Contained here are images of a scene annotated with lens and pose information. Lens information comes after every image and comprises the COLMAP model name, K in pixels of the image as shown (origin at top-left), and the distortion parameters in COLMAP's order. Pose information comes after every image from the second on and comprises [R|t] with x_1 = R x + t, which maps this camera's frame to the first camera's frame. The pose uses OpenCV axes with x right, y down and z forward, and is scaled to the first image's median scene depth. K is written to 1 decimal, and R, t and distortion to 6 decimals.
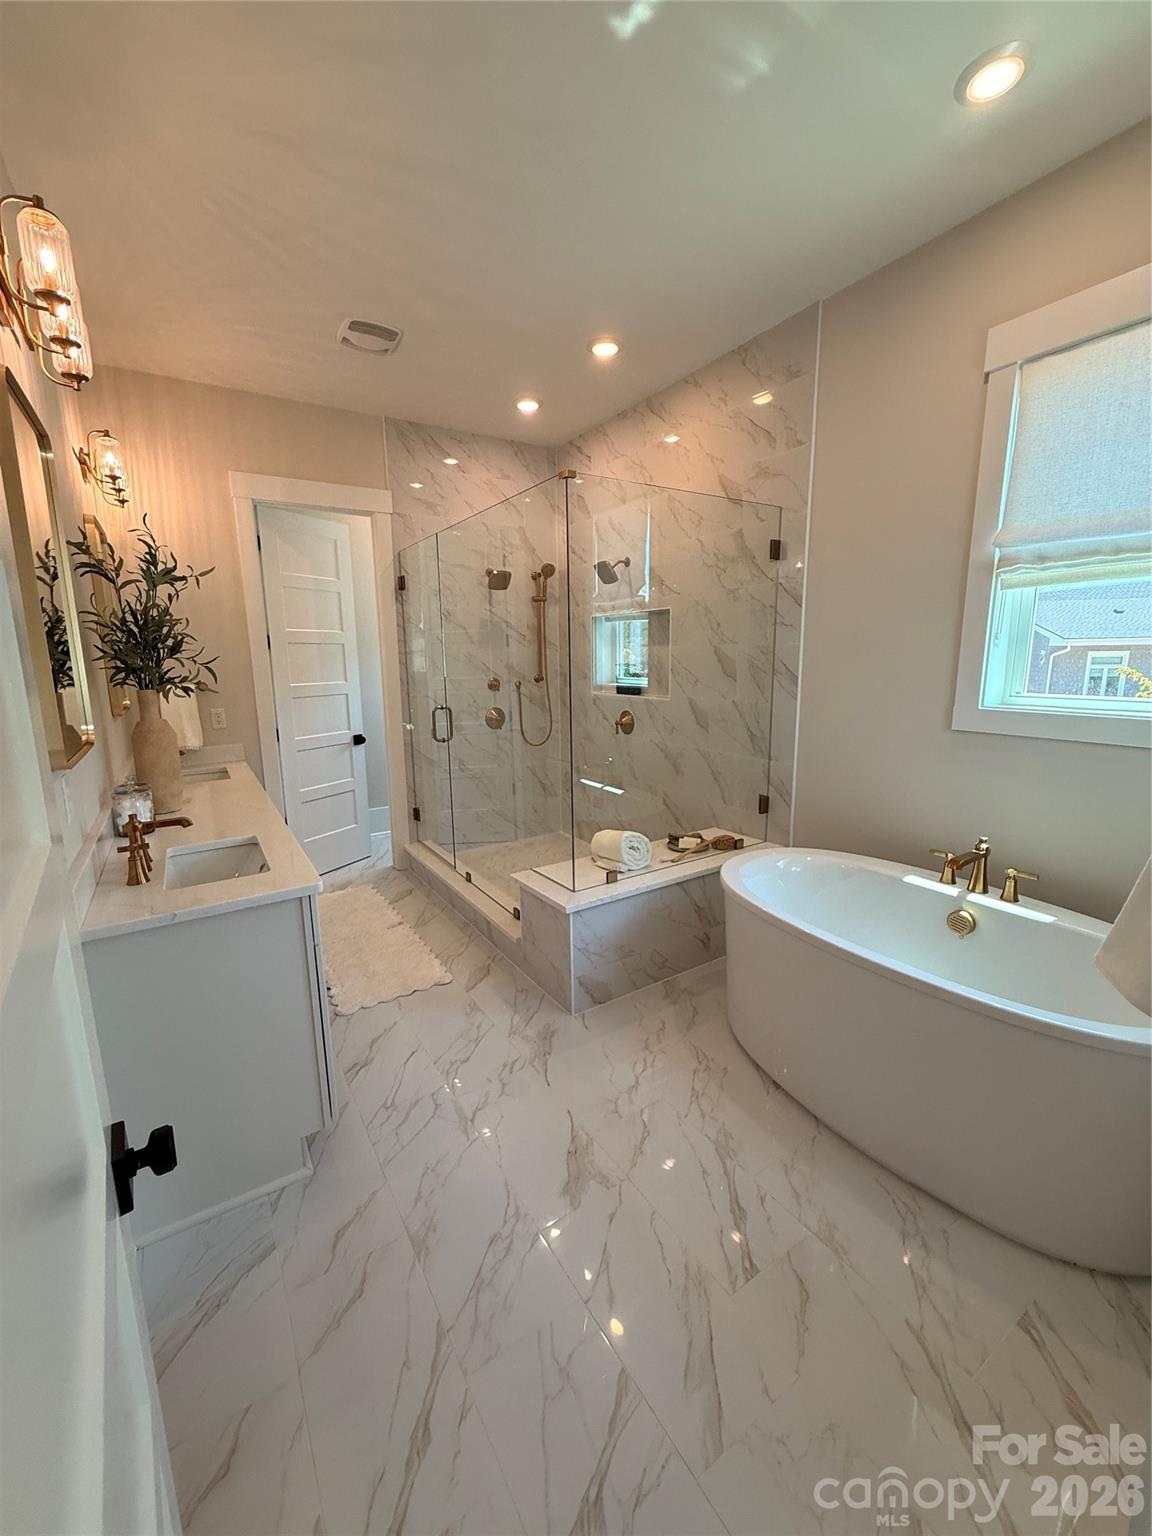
lens RADIAL K [[609.9, 0, 573.6], [0, 609.9, 768.1], [0, 0, 1]] dist [0.001121, -0.000554]
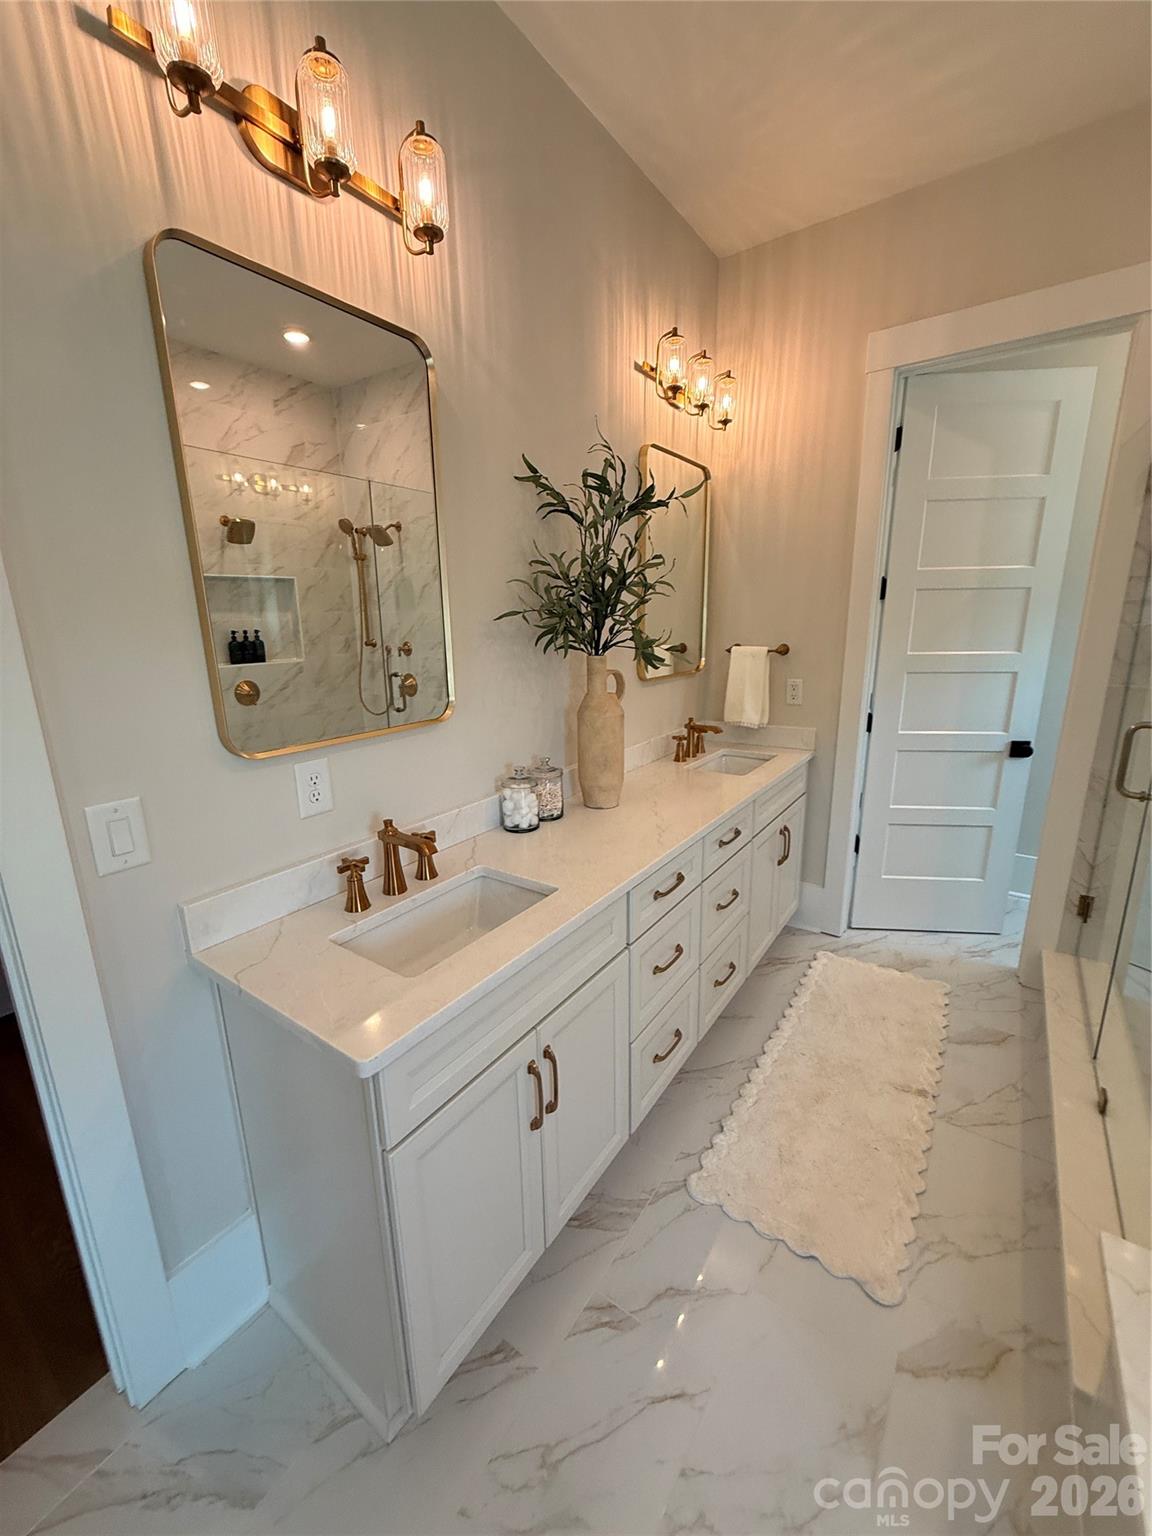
lens RADIAL K [[609.9, 0, 574.9], [0, 609.9, 765.6], [0, 0, 1]] dist [0.001121, -0.000554]
pose [[0.379944, 0.226671, -0.896807, 0.026369], [-0.158570, 0.971120, 0.178274, -0.074706], [0.911317, 0.074473, 0.404914, 0.387740]]
